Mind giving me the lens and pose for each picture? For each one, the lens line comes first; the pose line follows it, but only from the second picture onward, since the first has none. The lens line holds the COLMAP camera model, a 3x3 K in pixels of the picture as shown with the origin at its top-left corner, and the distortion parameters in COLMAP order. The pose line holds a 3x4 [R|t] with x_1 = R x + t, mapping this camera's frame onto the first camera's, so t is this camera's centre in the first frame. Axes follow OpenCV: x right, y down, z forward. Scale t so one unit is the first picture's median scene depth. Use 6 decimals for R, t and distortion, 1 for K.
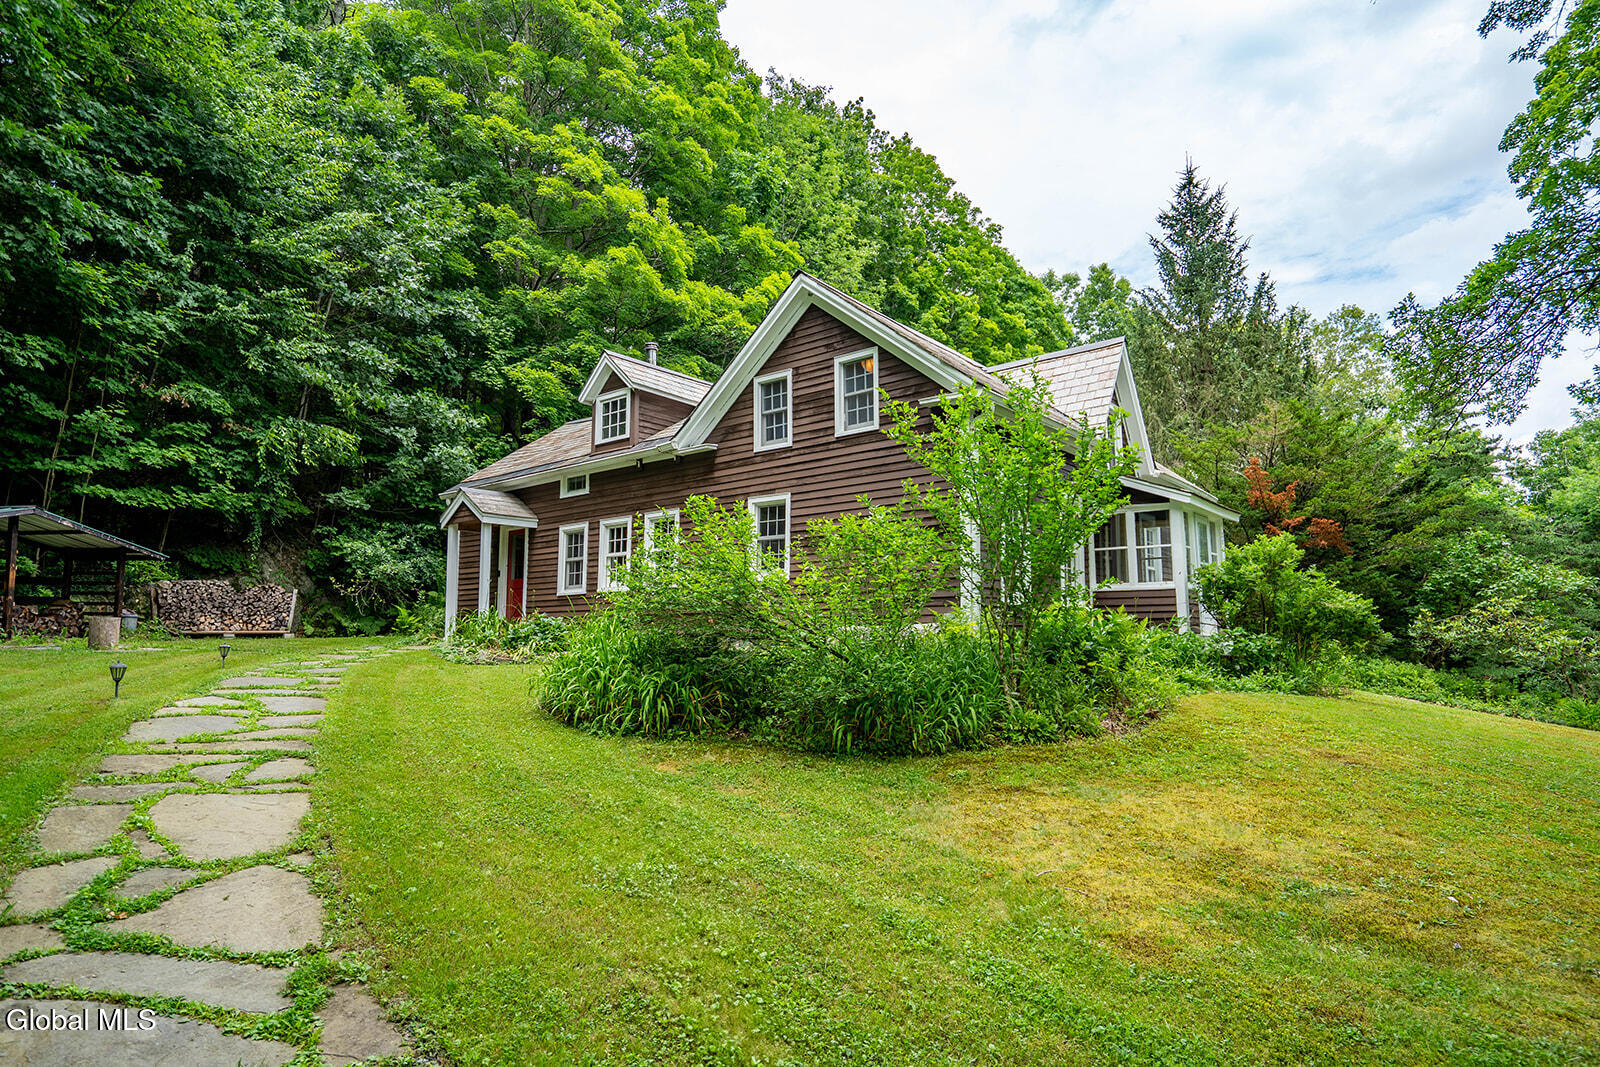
lens RADIAL K [[877.6, 0, 788.7], [0, 877.6, 536.0], [0, 0, 1]] dist [-0.016864, 0.005757]
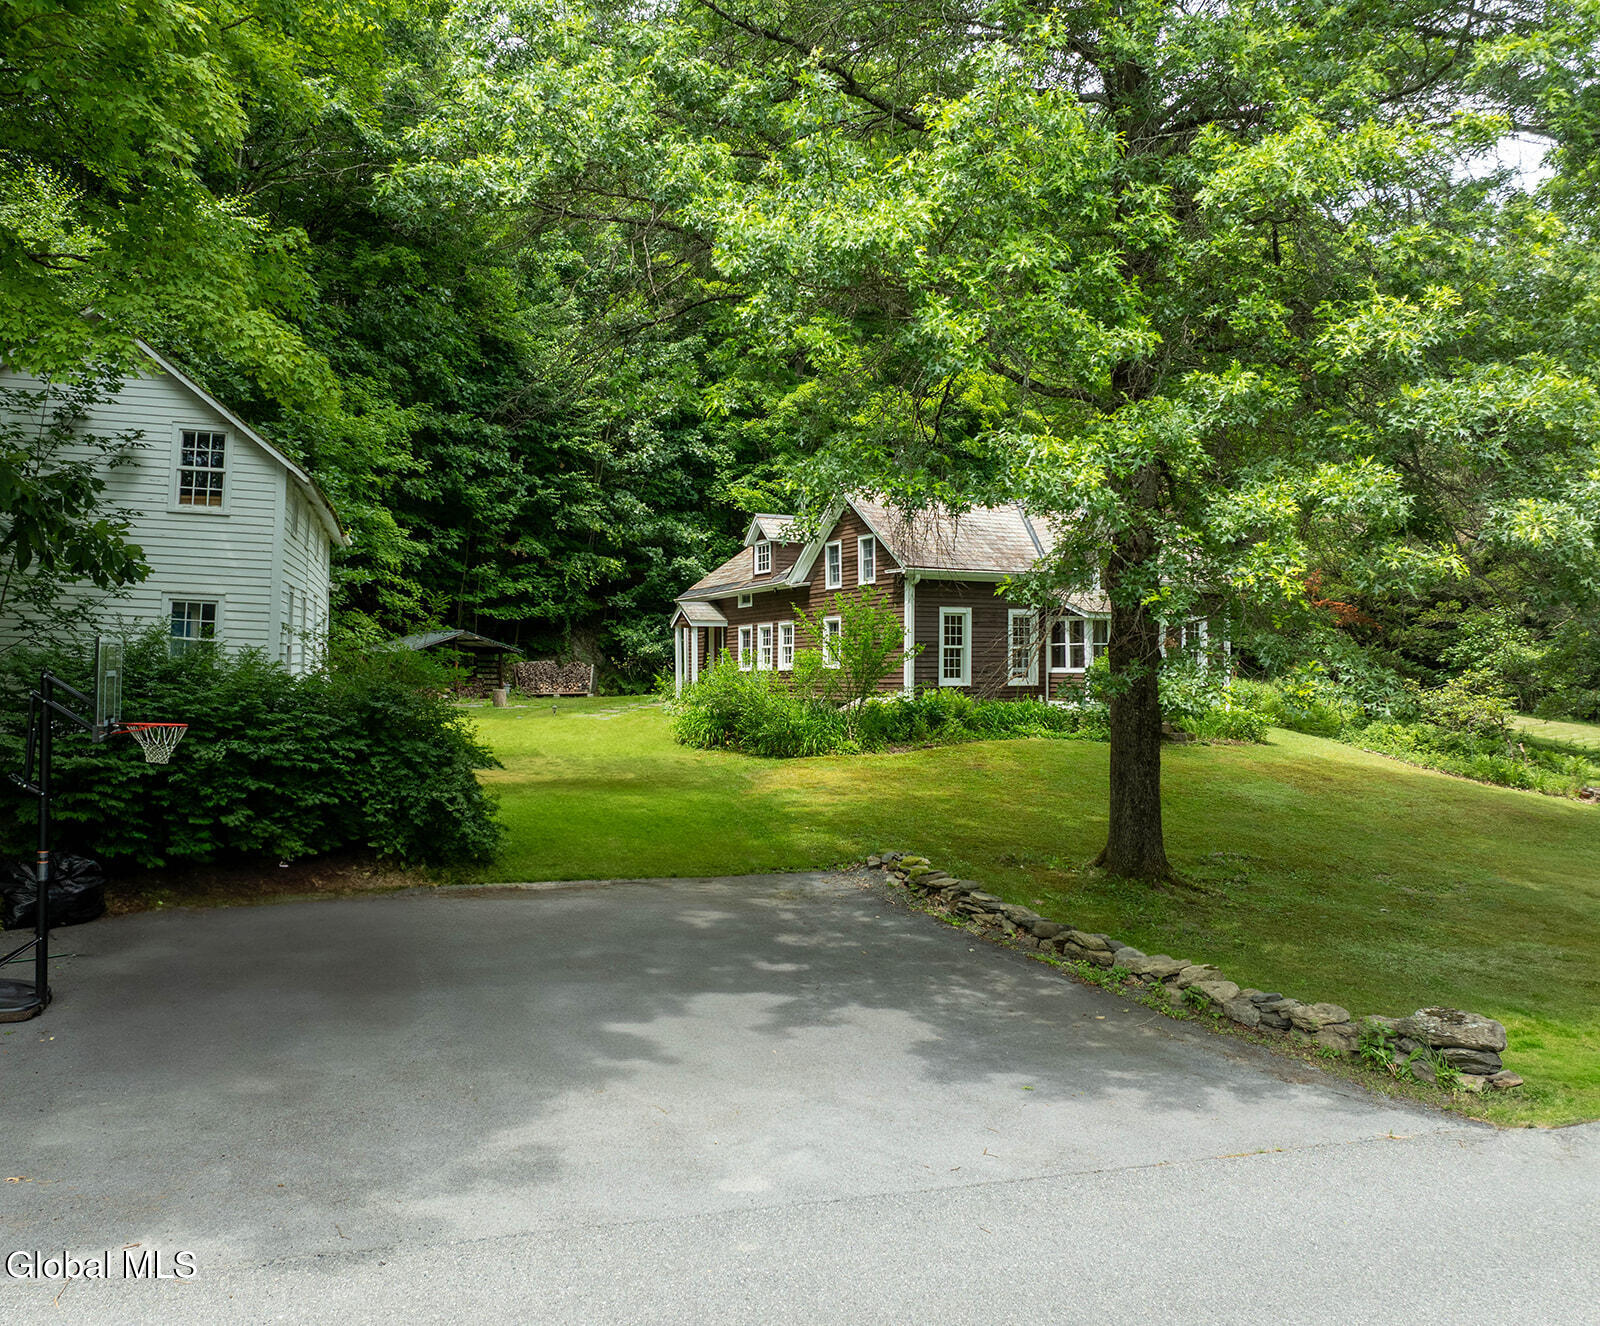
lens RADIAL K [[1248.3, 0, 729.3], [0, 1248.3, 639.3], [0, 0, 1]] dist [-0.037480, -0.001158]
pose [[0.909122, -0.012404, -0.416344, 0.594114], [0.049431, 0.995706, 0.078274, -0.150719], [0.413585, -0.091741, 0.905832, -0.922590]]
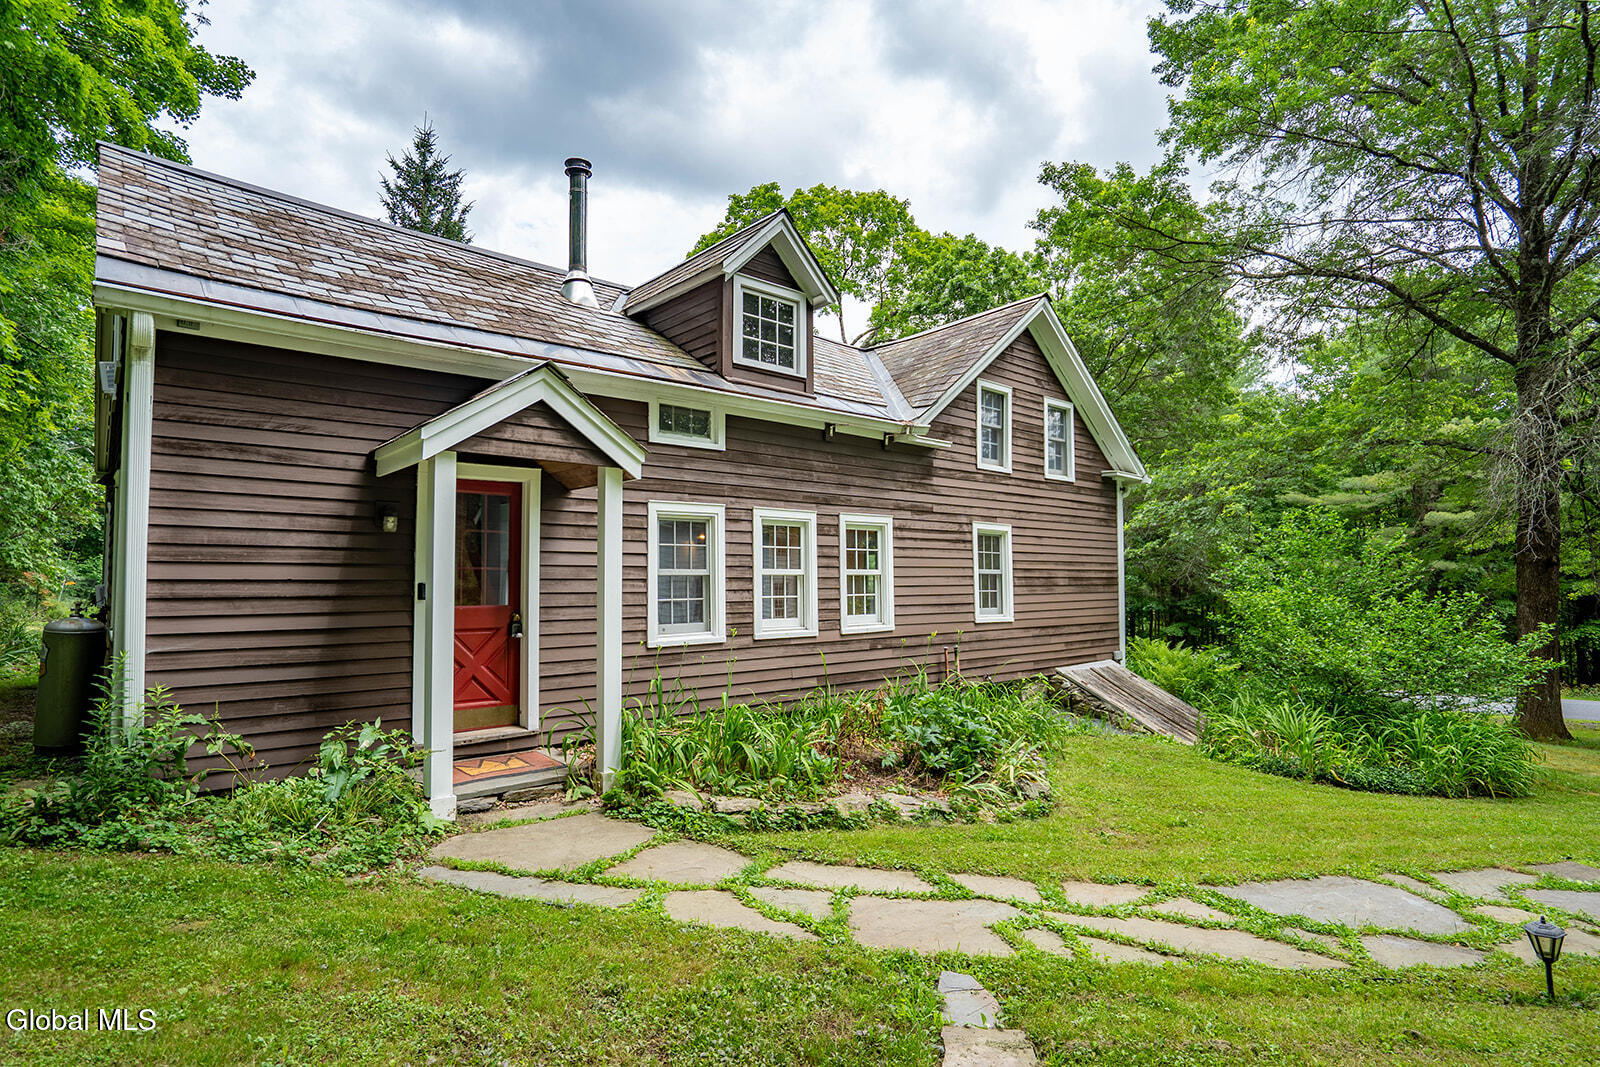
lens RADIAL K [[820.9, 0, 804.3], [0, 820.9, 530.5], [0, 0, 1]] dist [0.000483, 0.000156]
pose [[0.160792, 0.065910, 0.984785, -0.651081], [-0.115434, 0.992176, -0.047557, 0.016075], [-0.980215, -0.106031, 0.167143, 0.799019]]
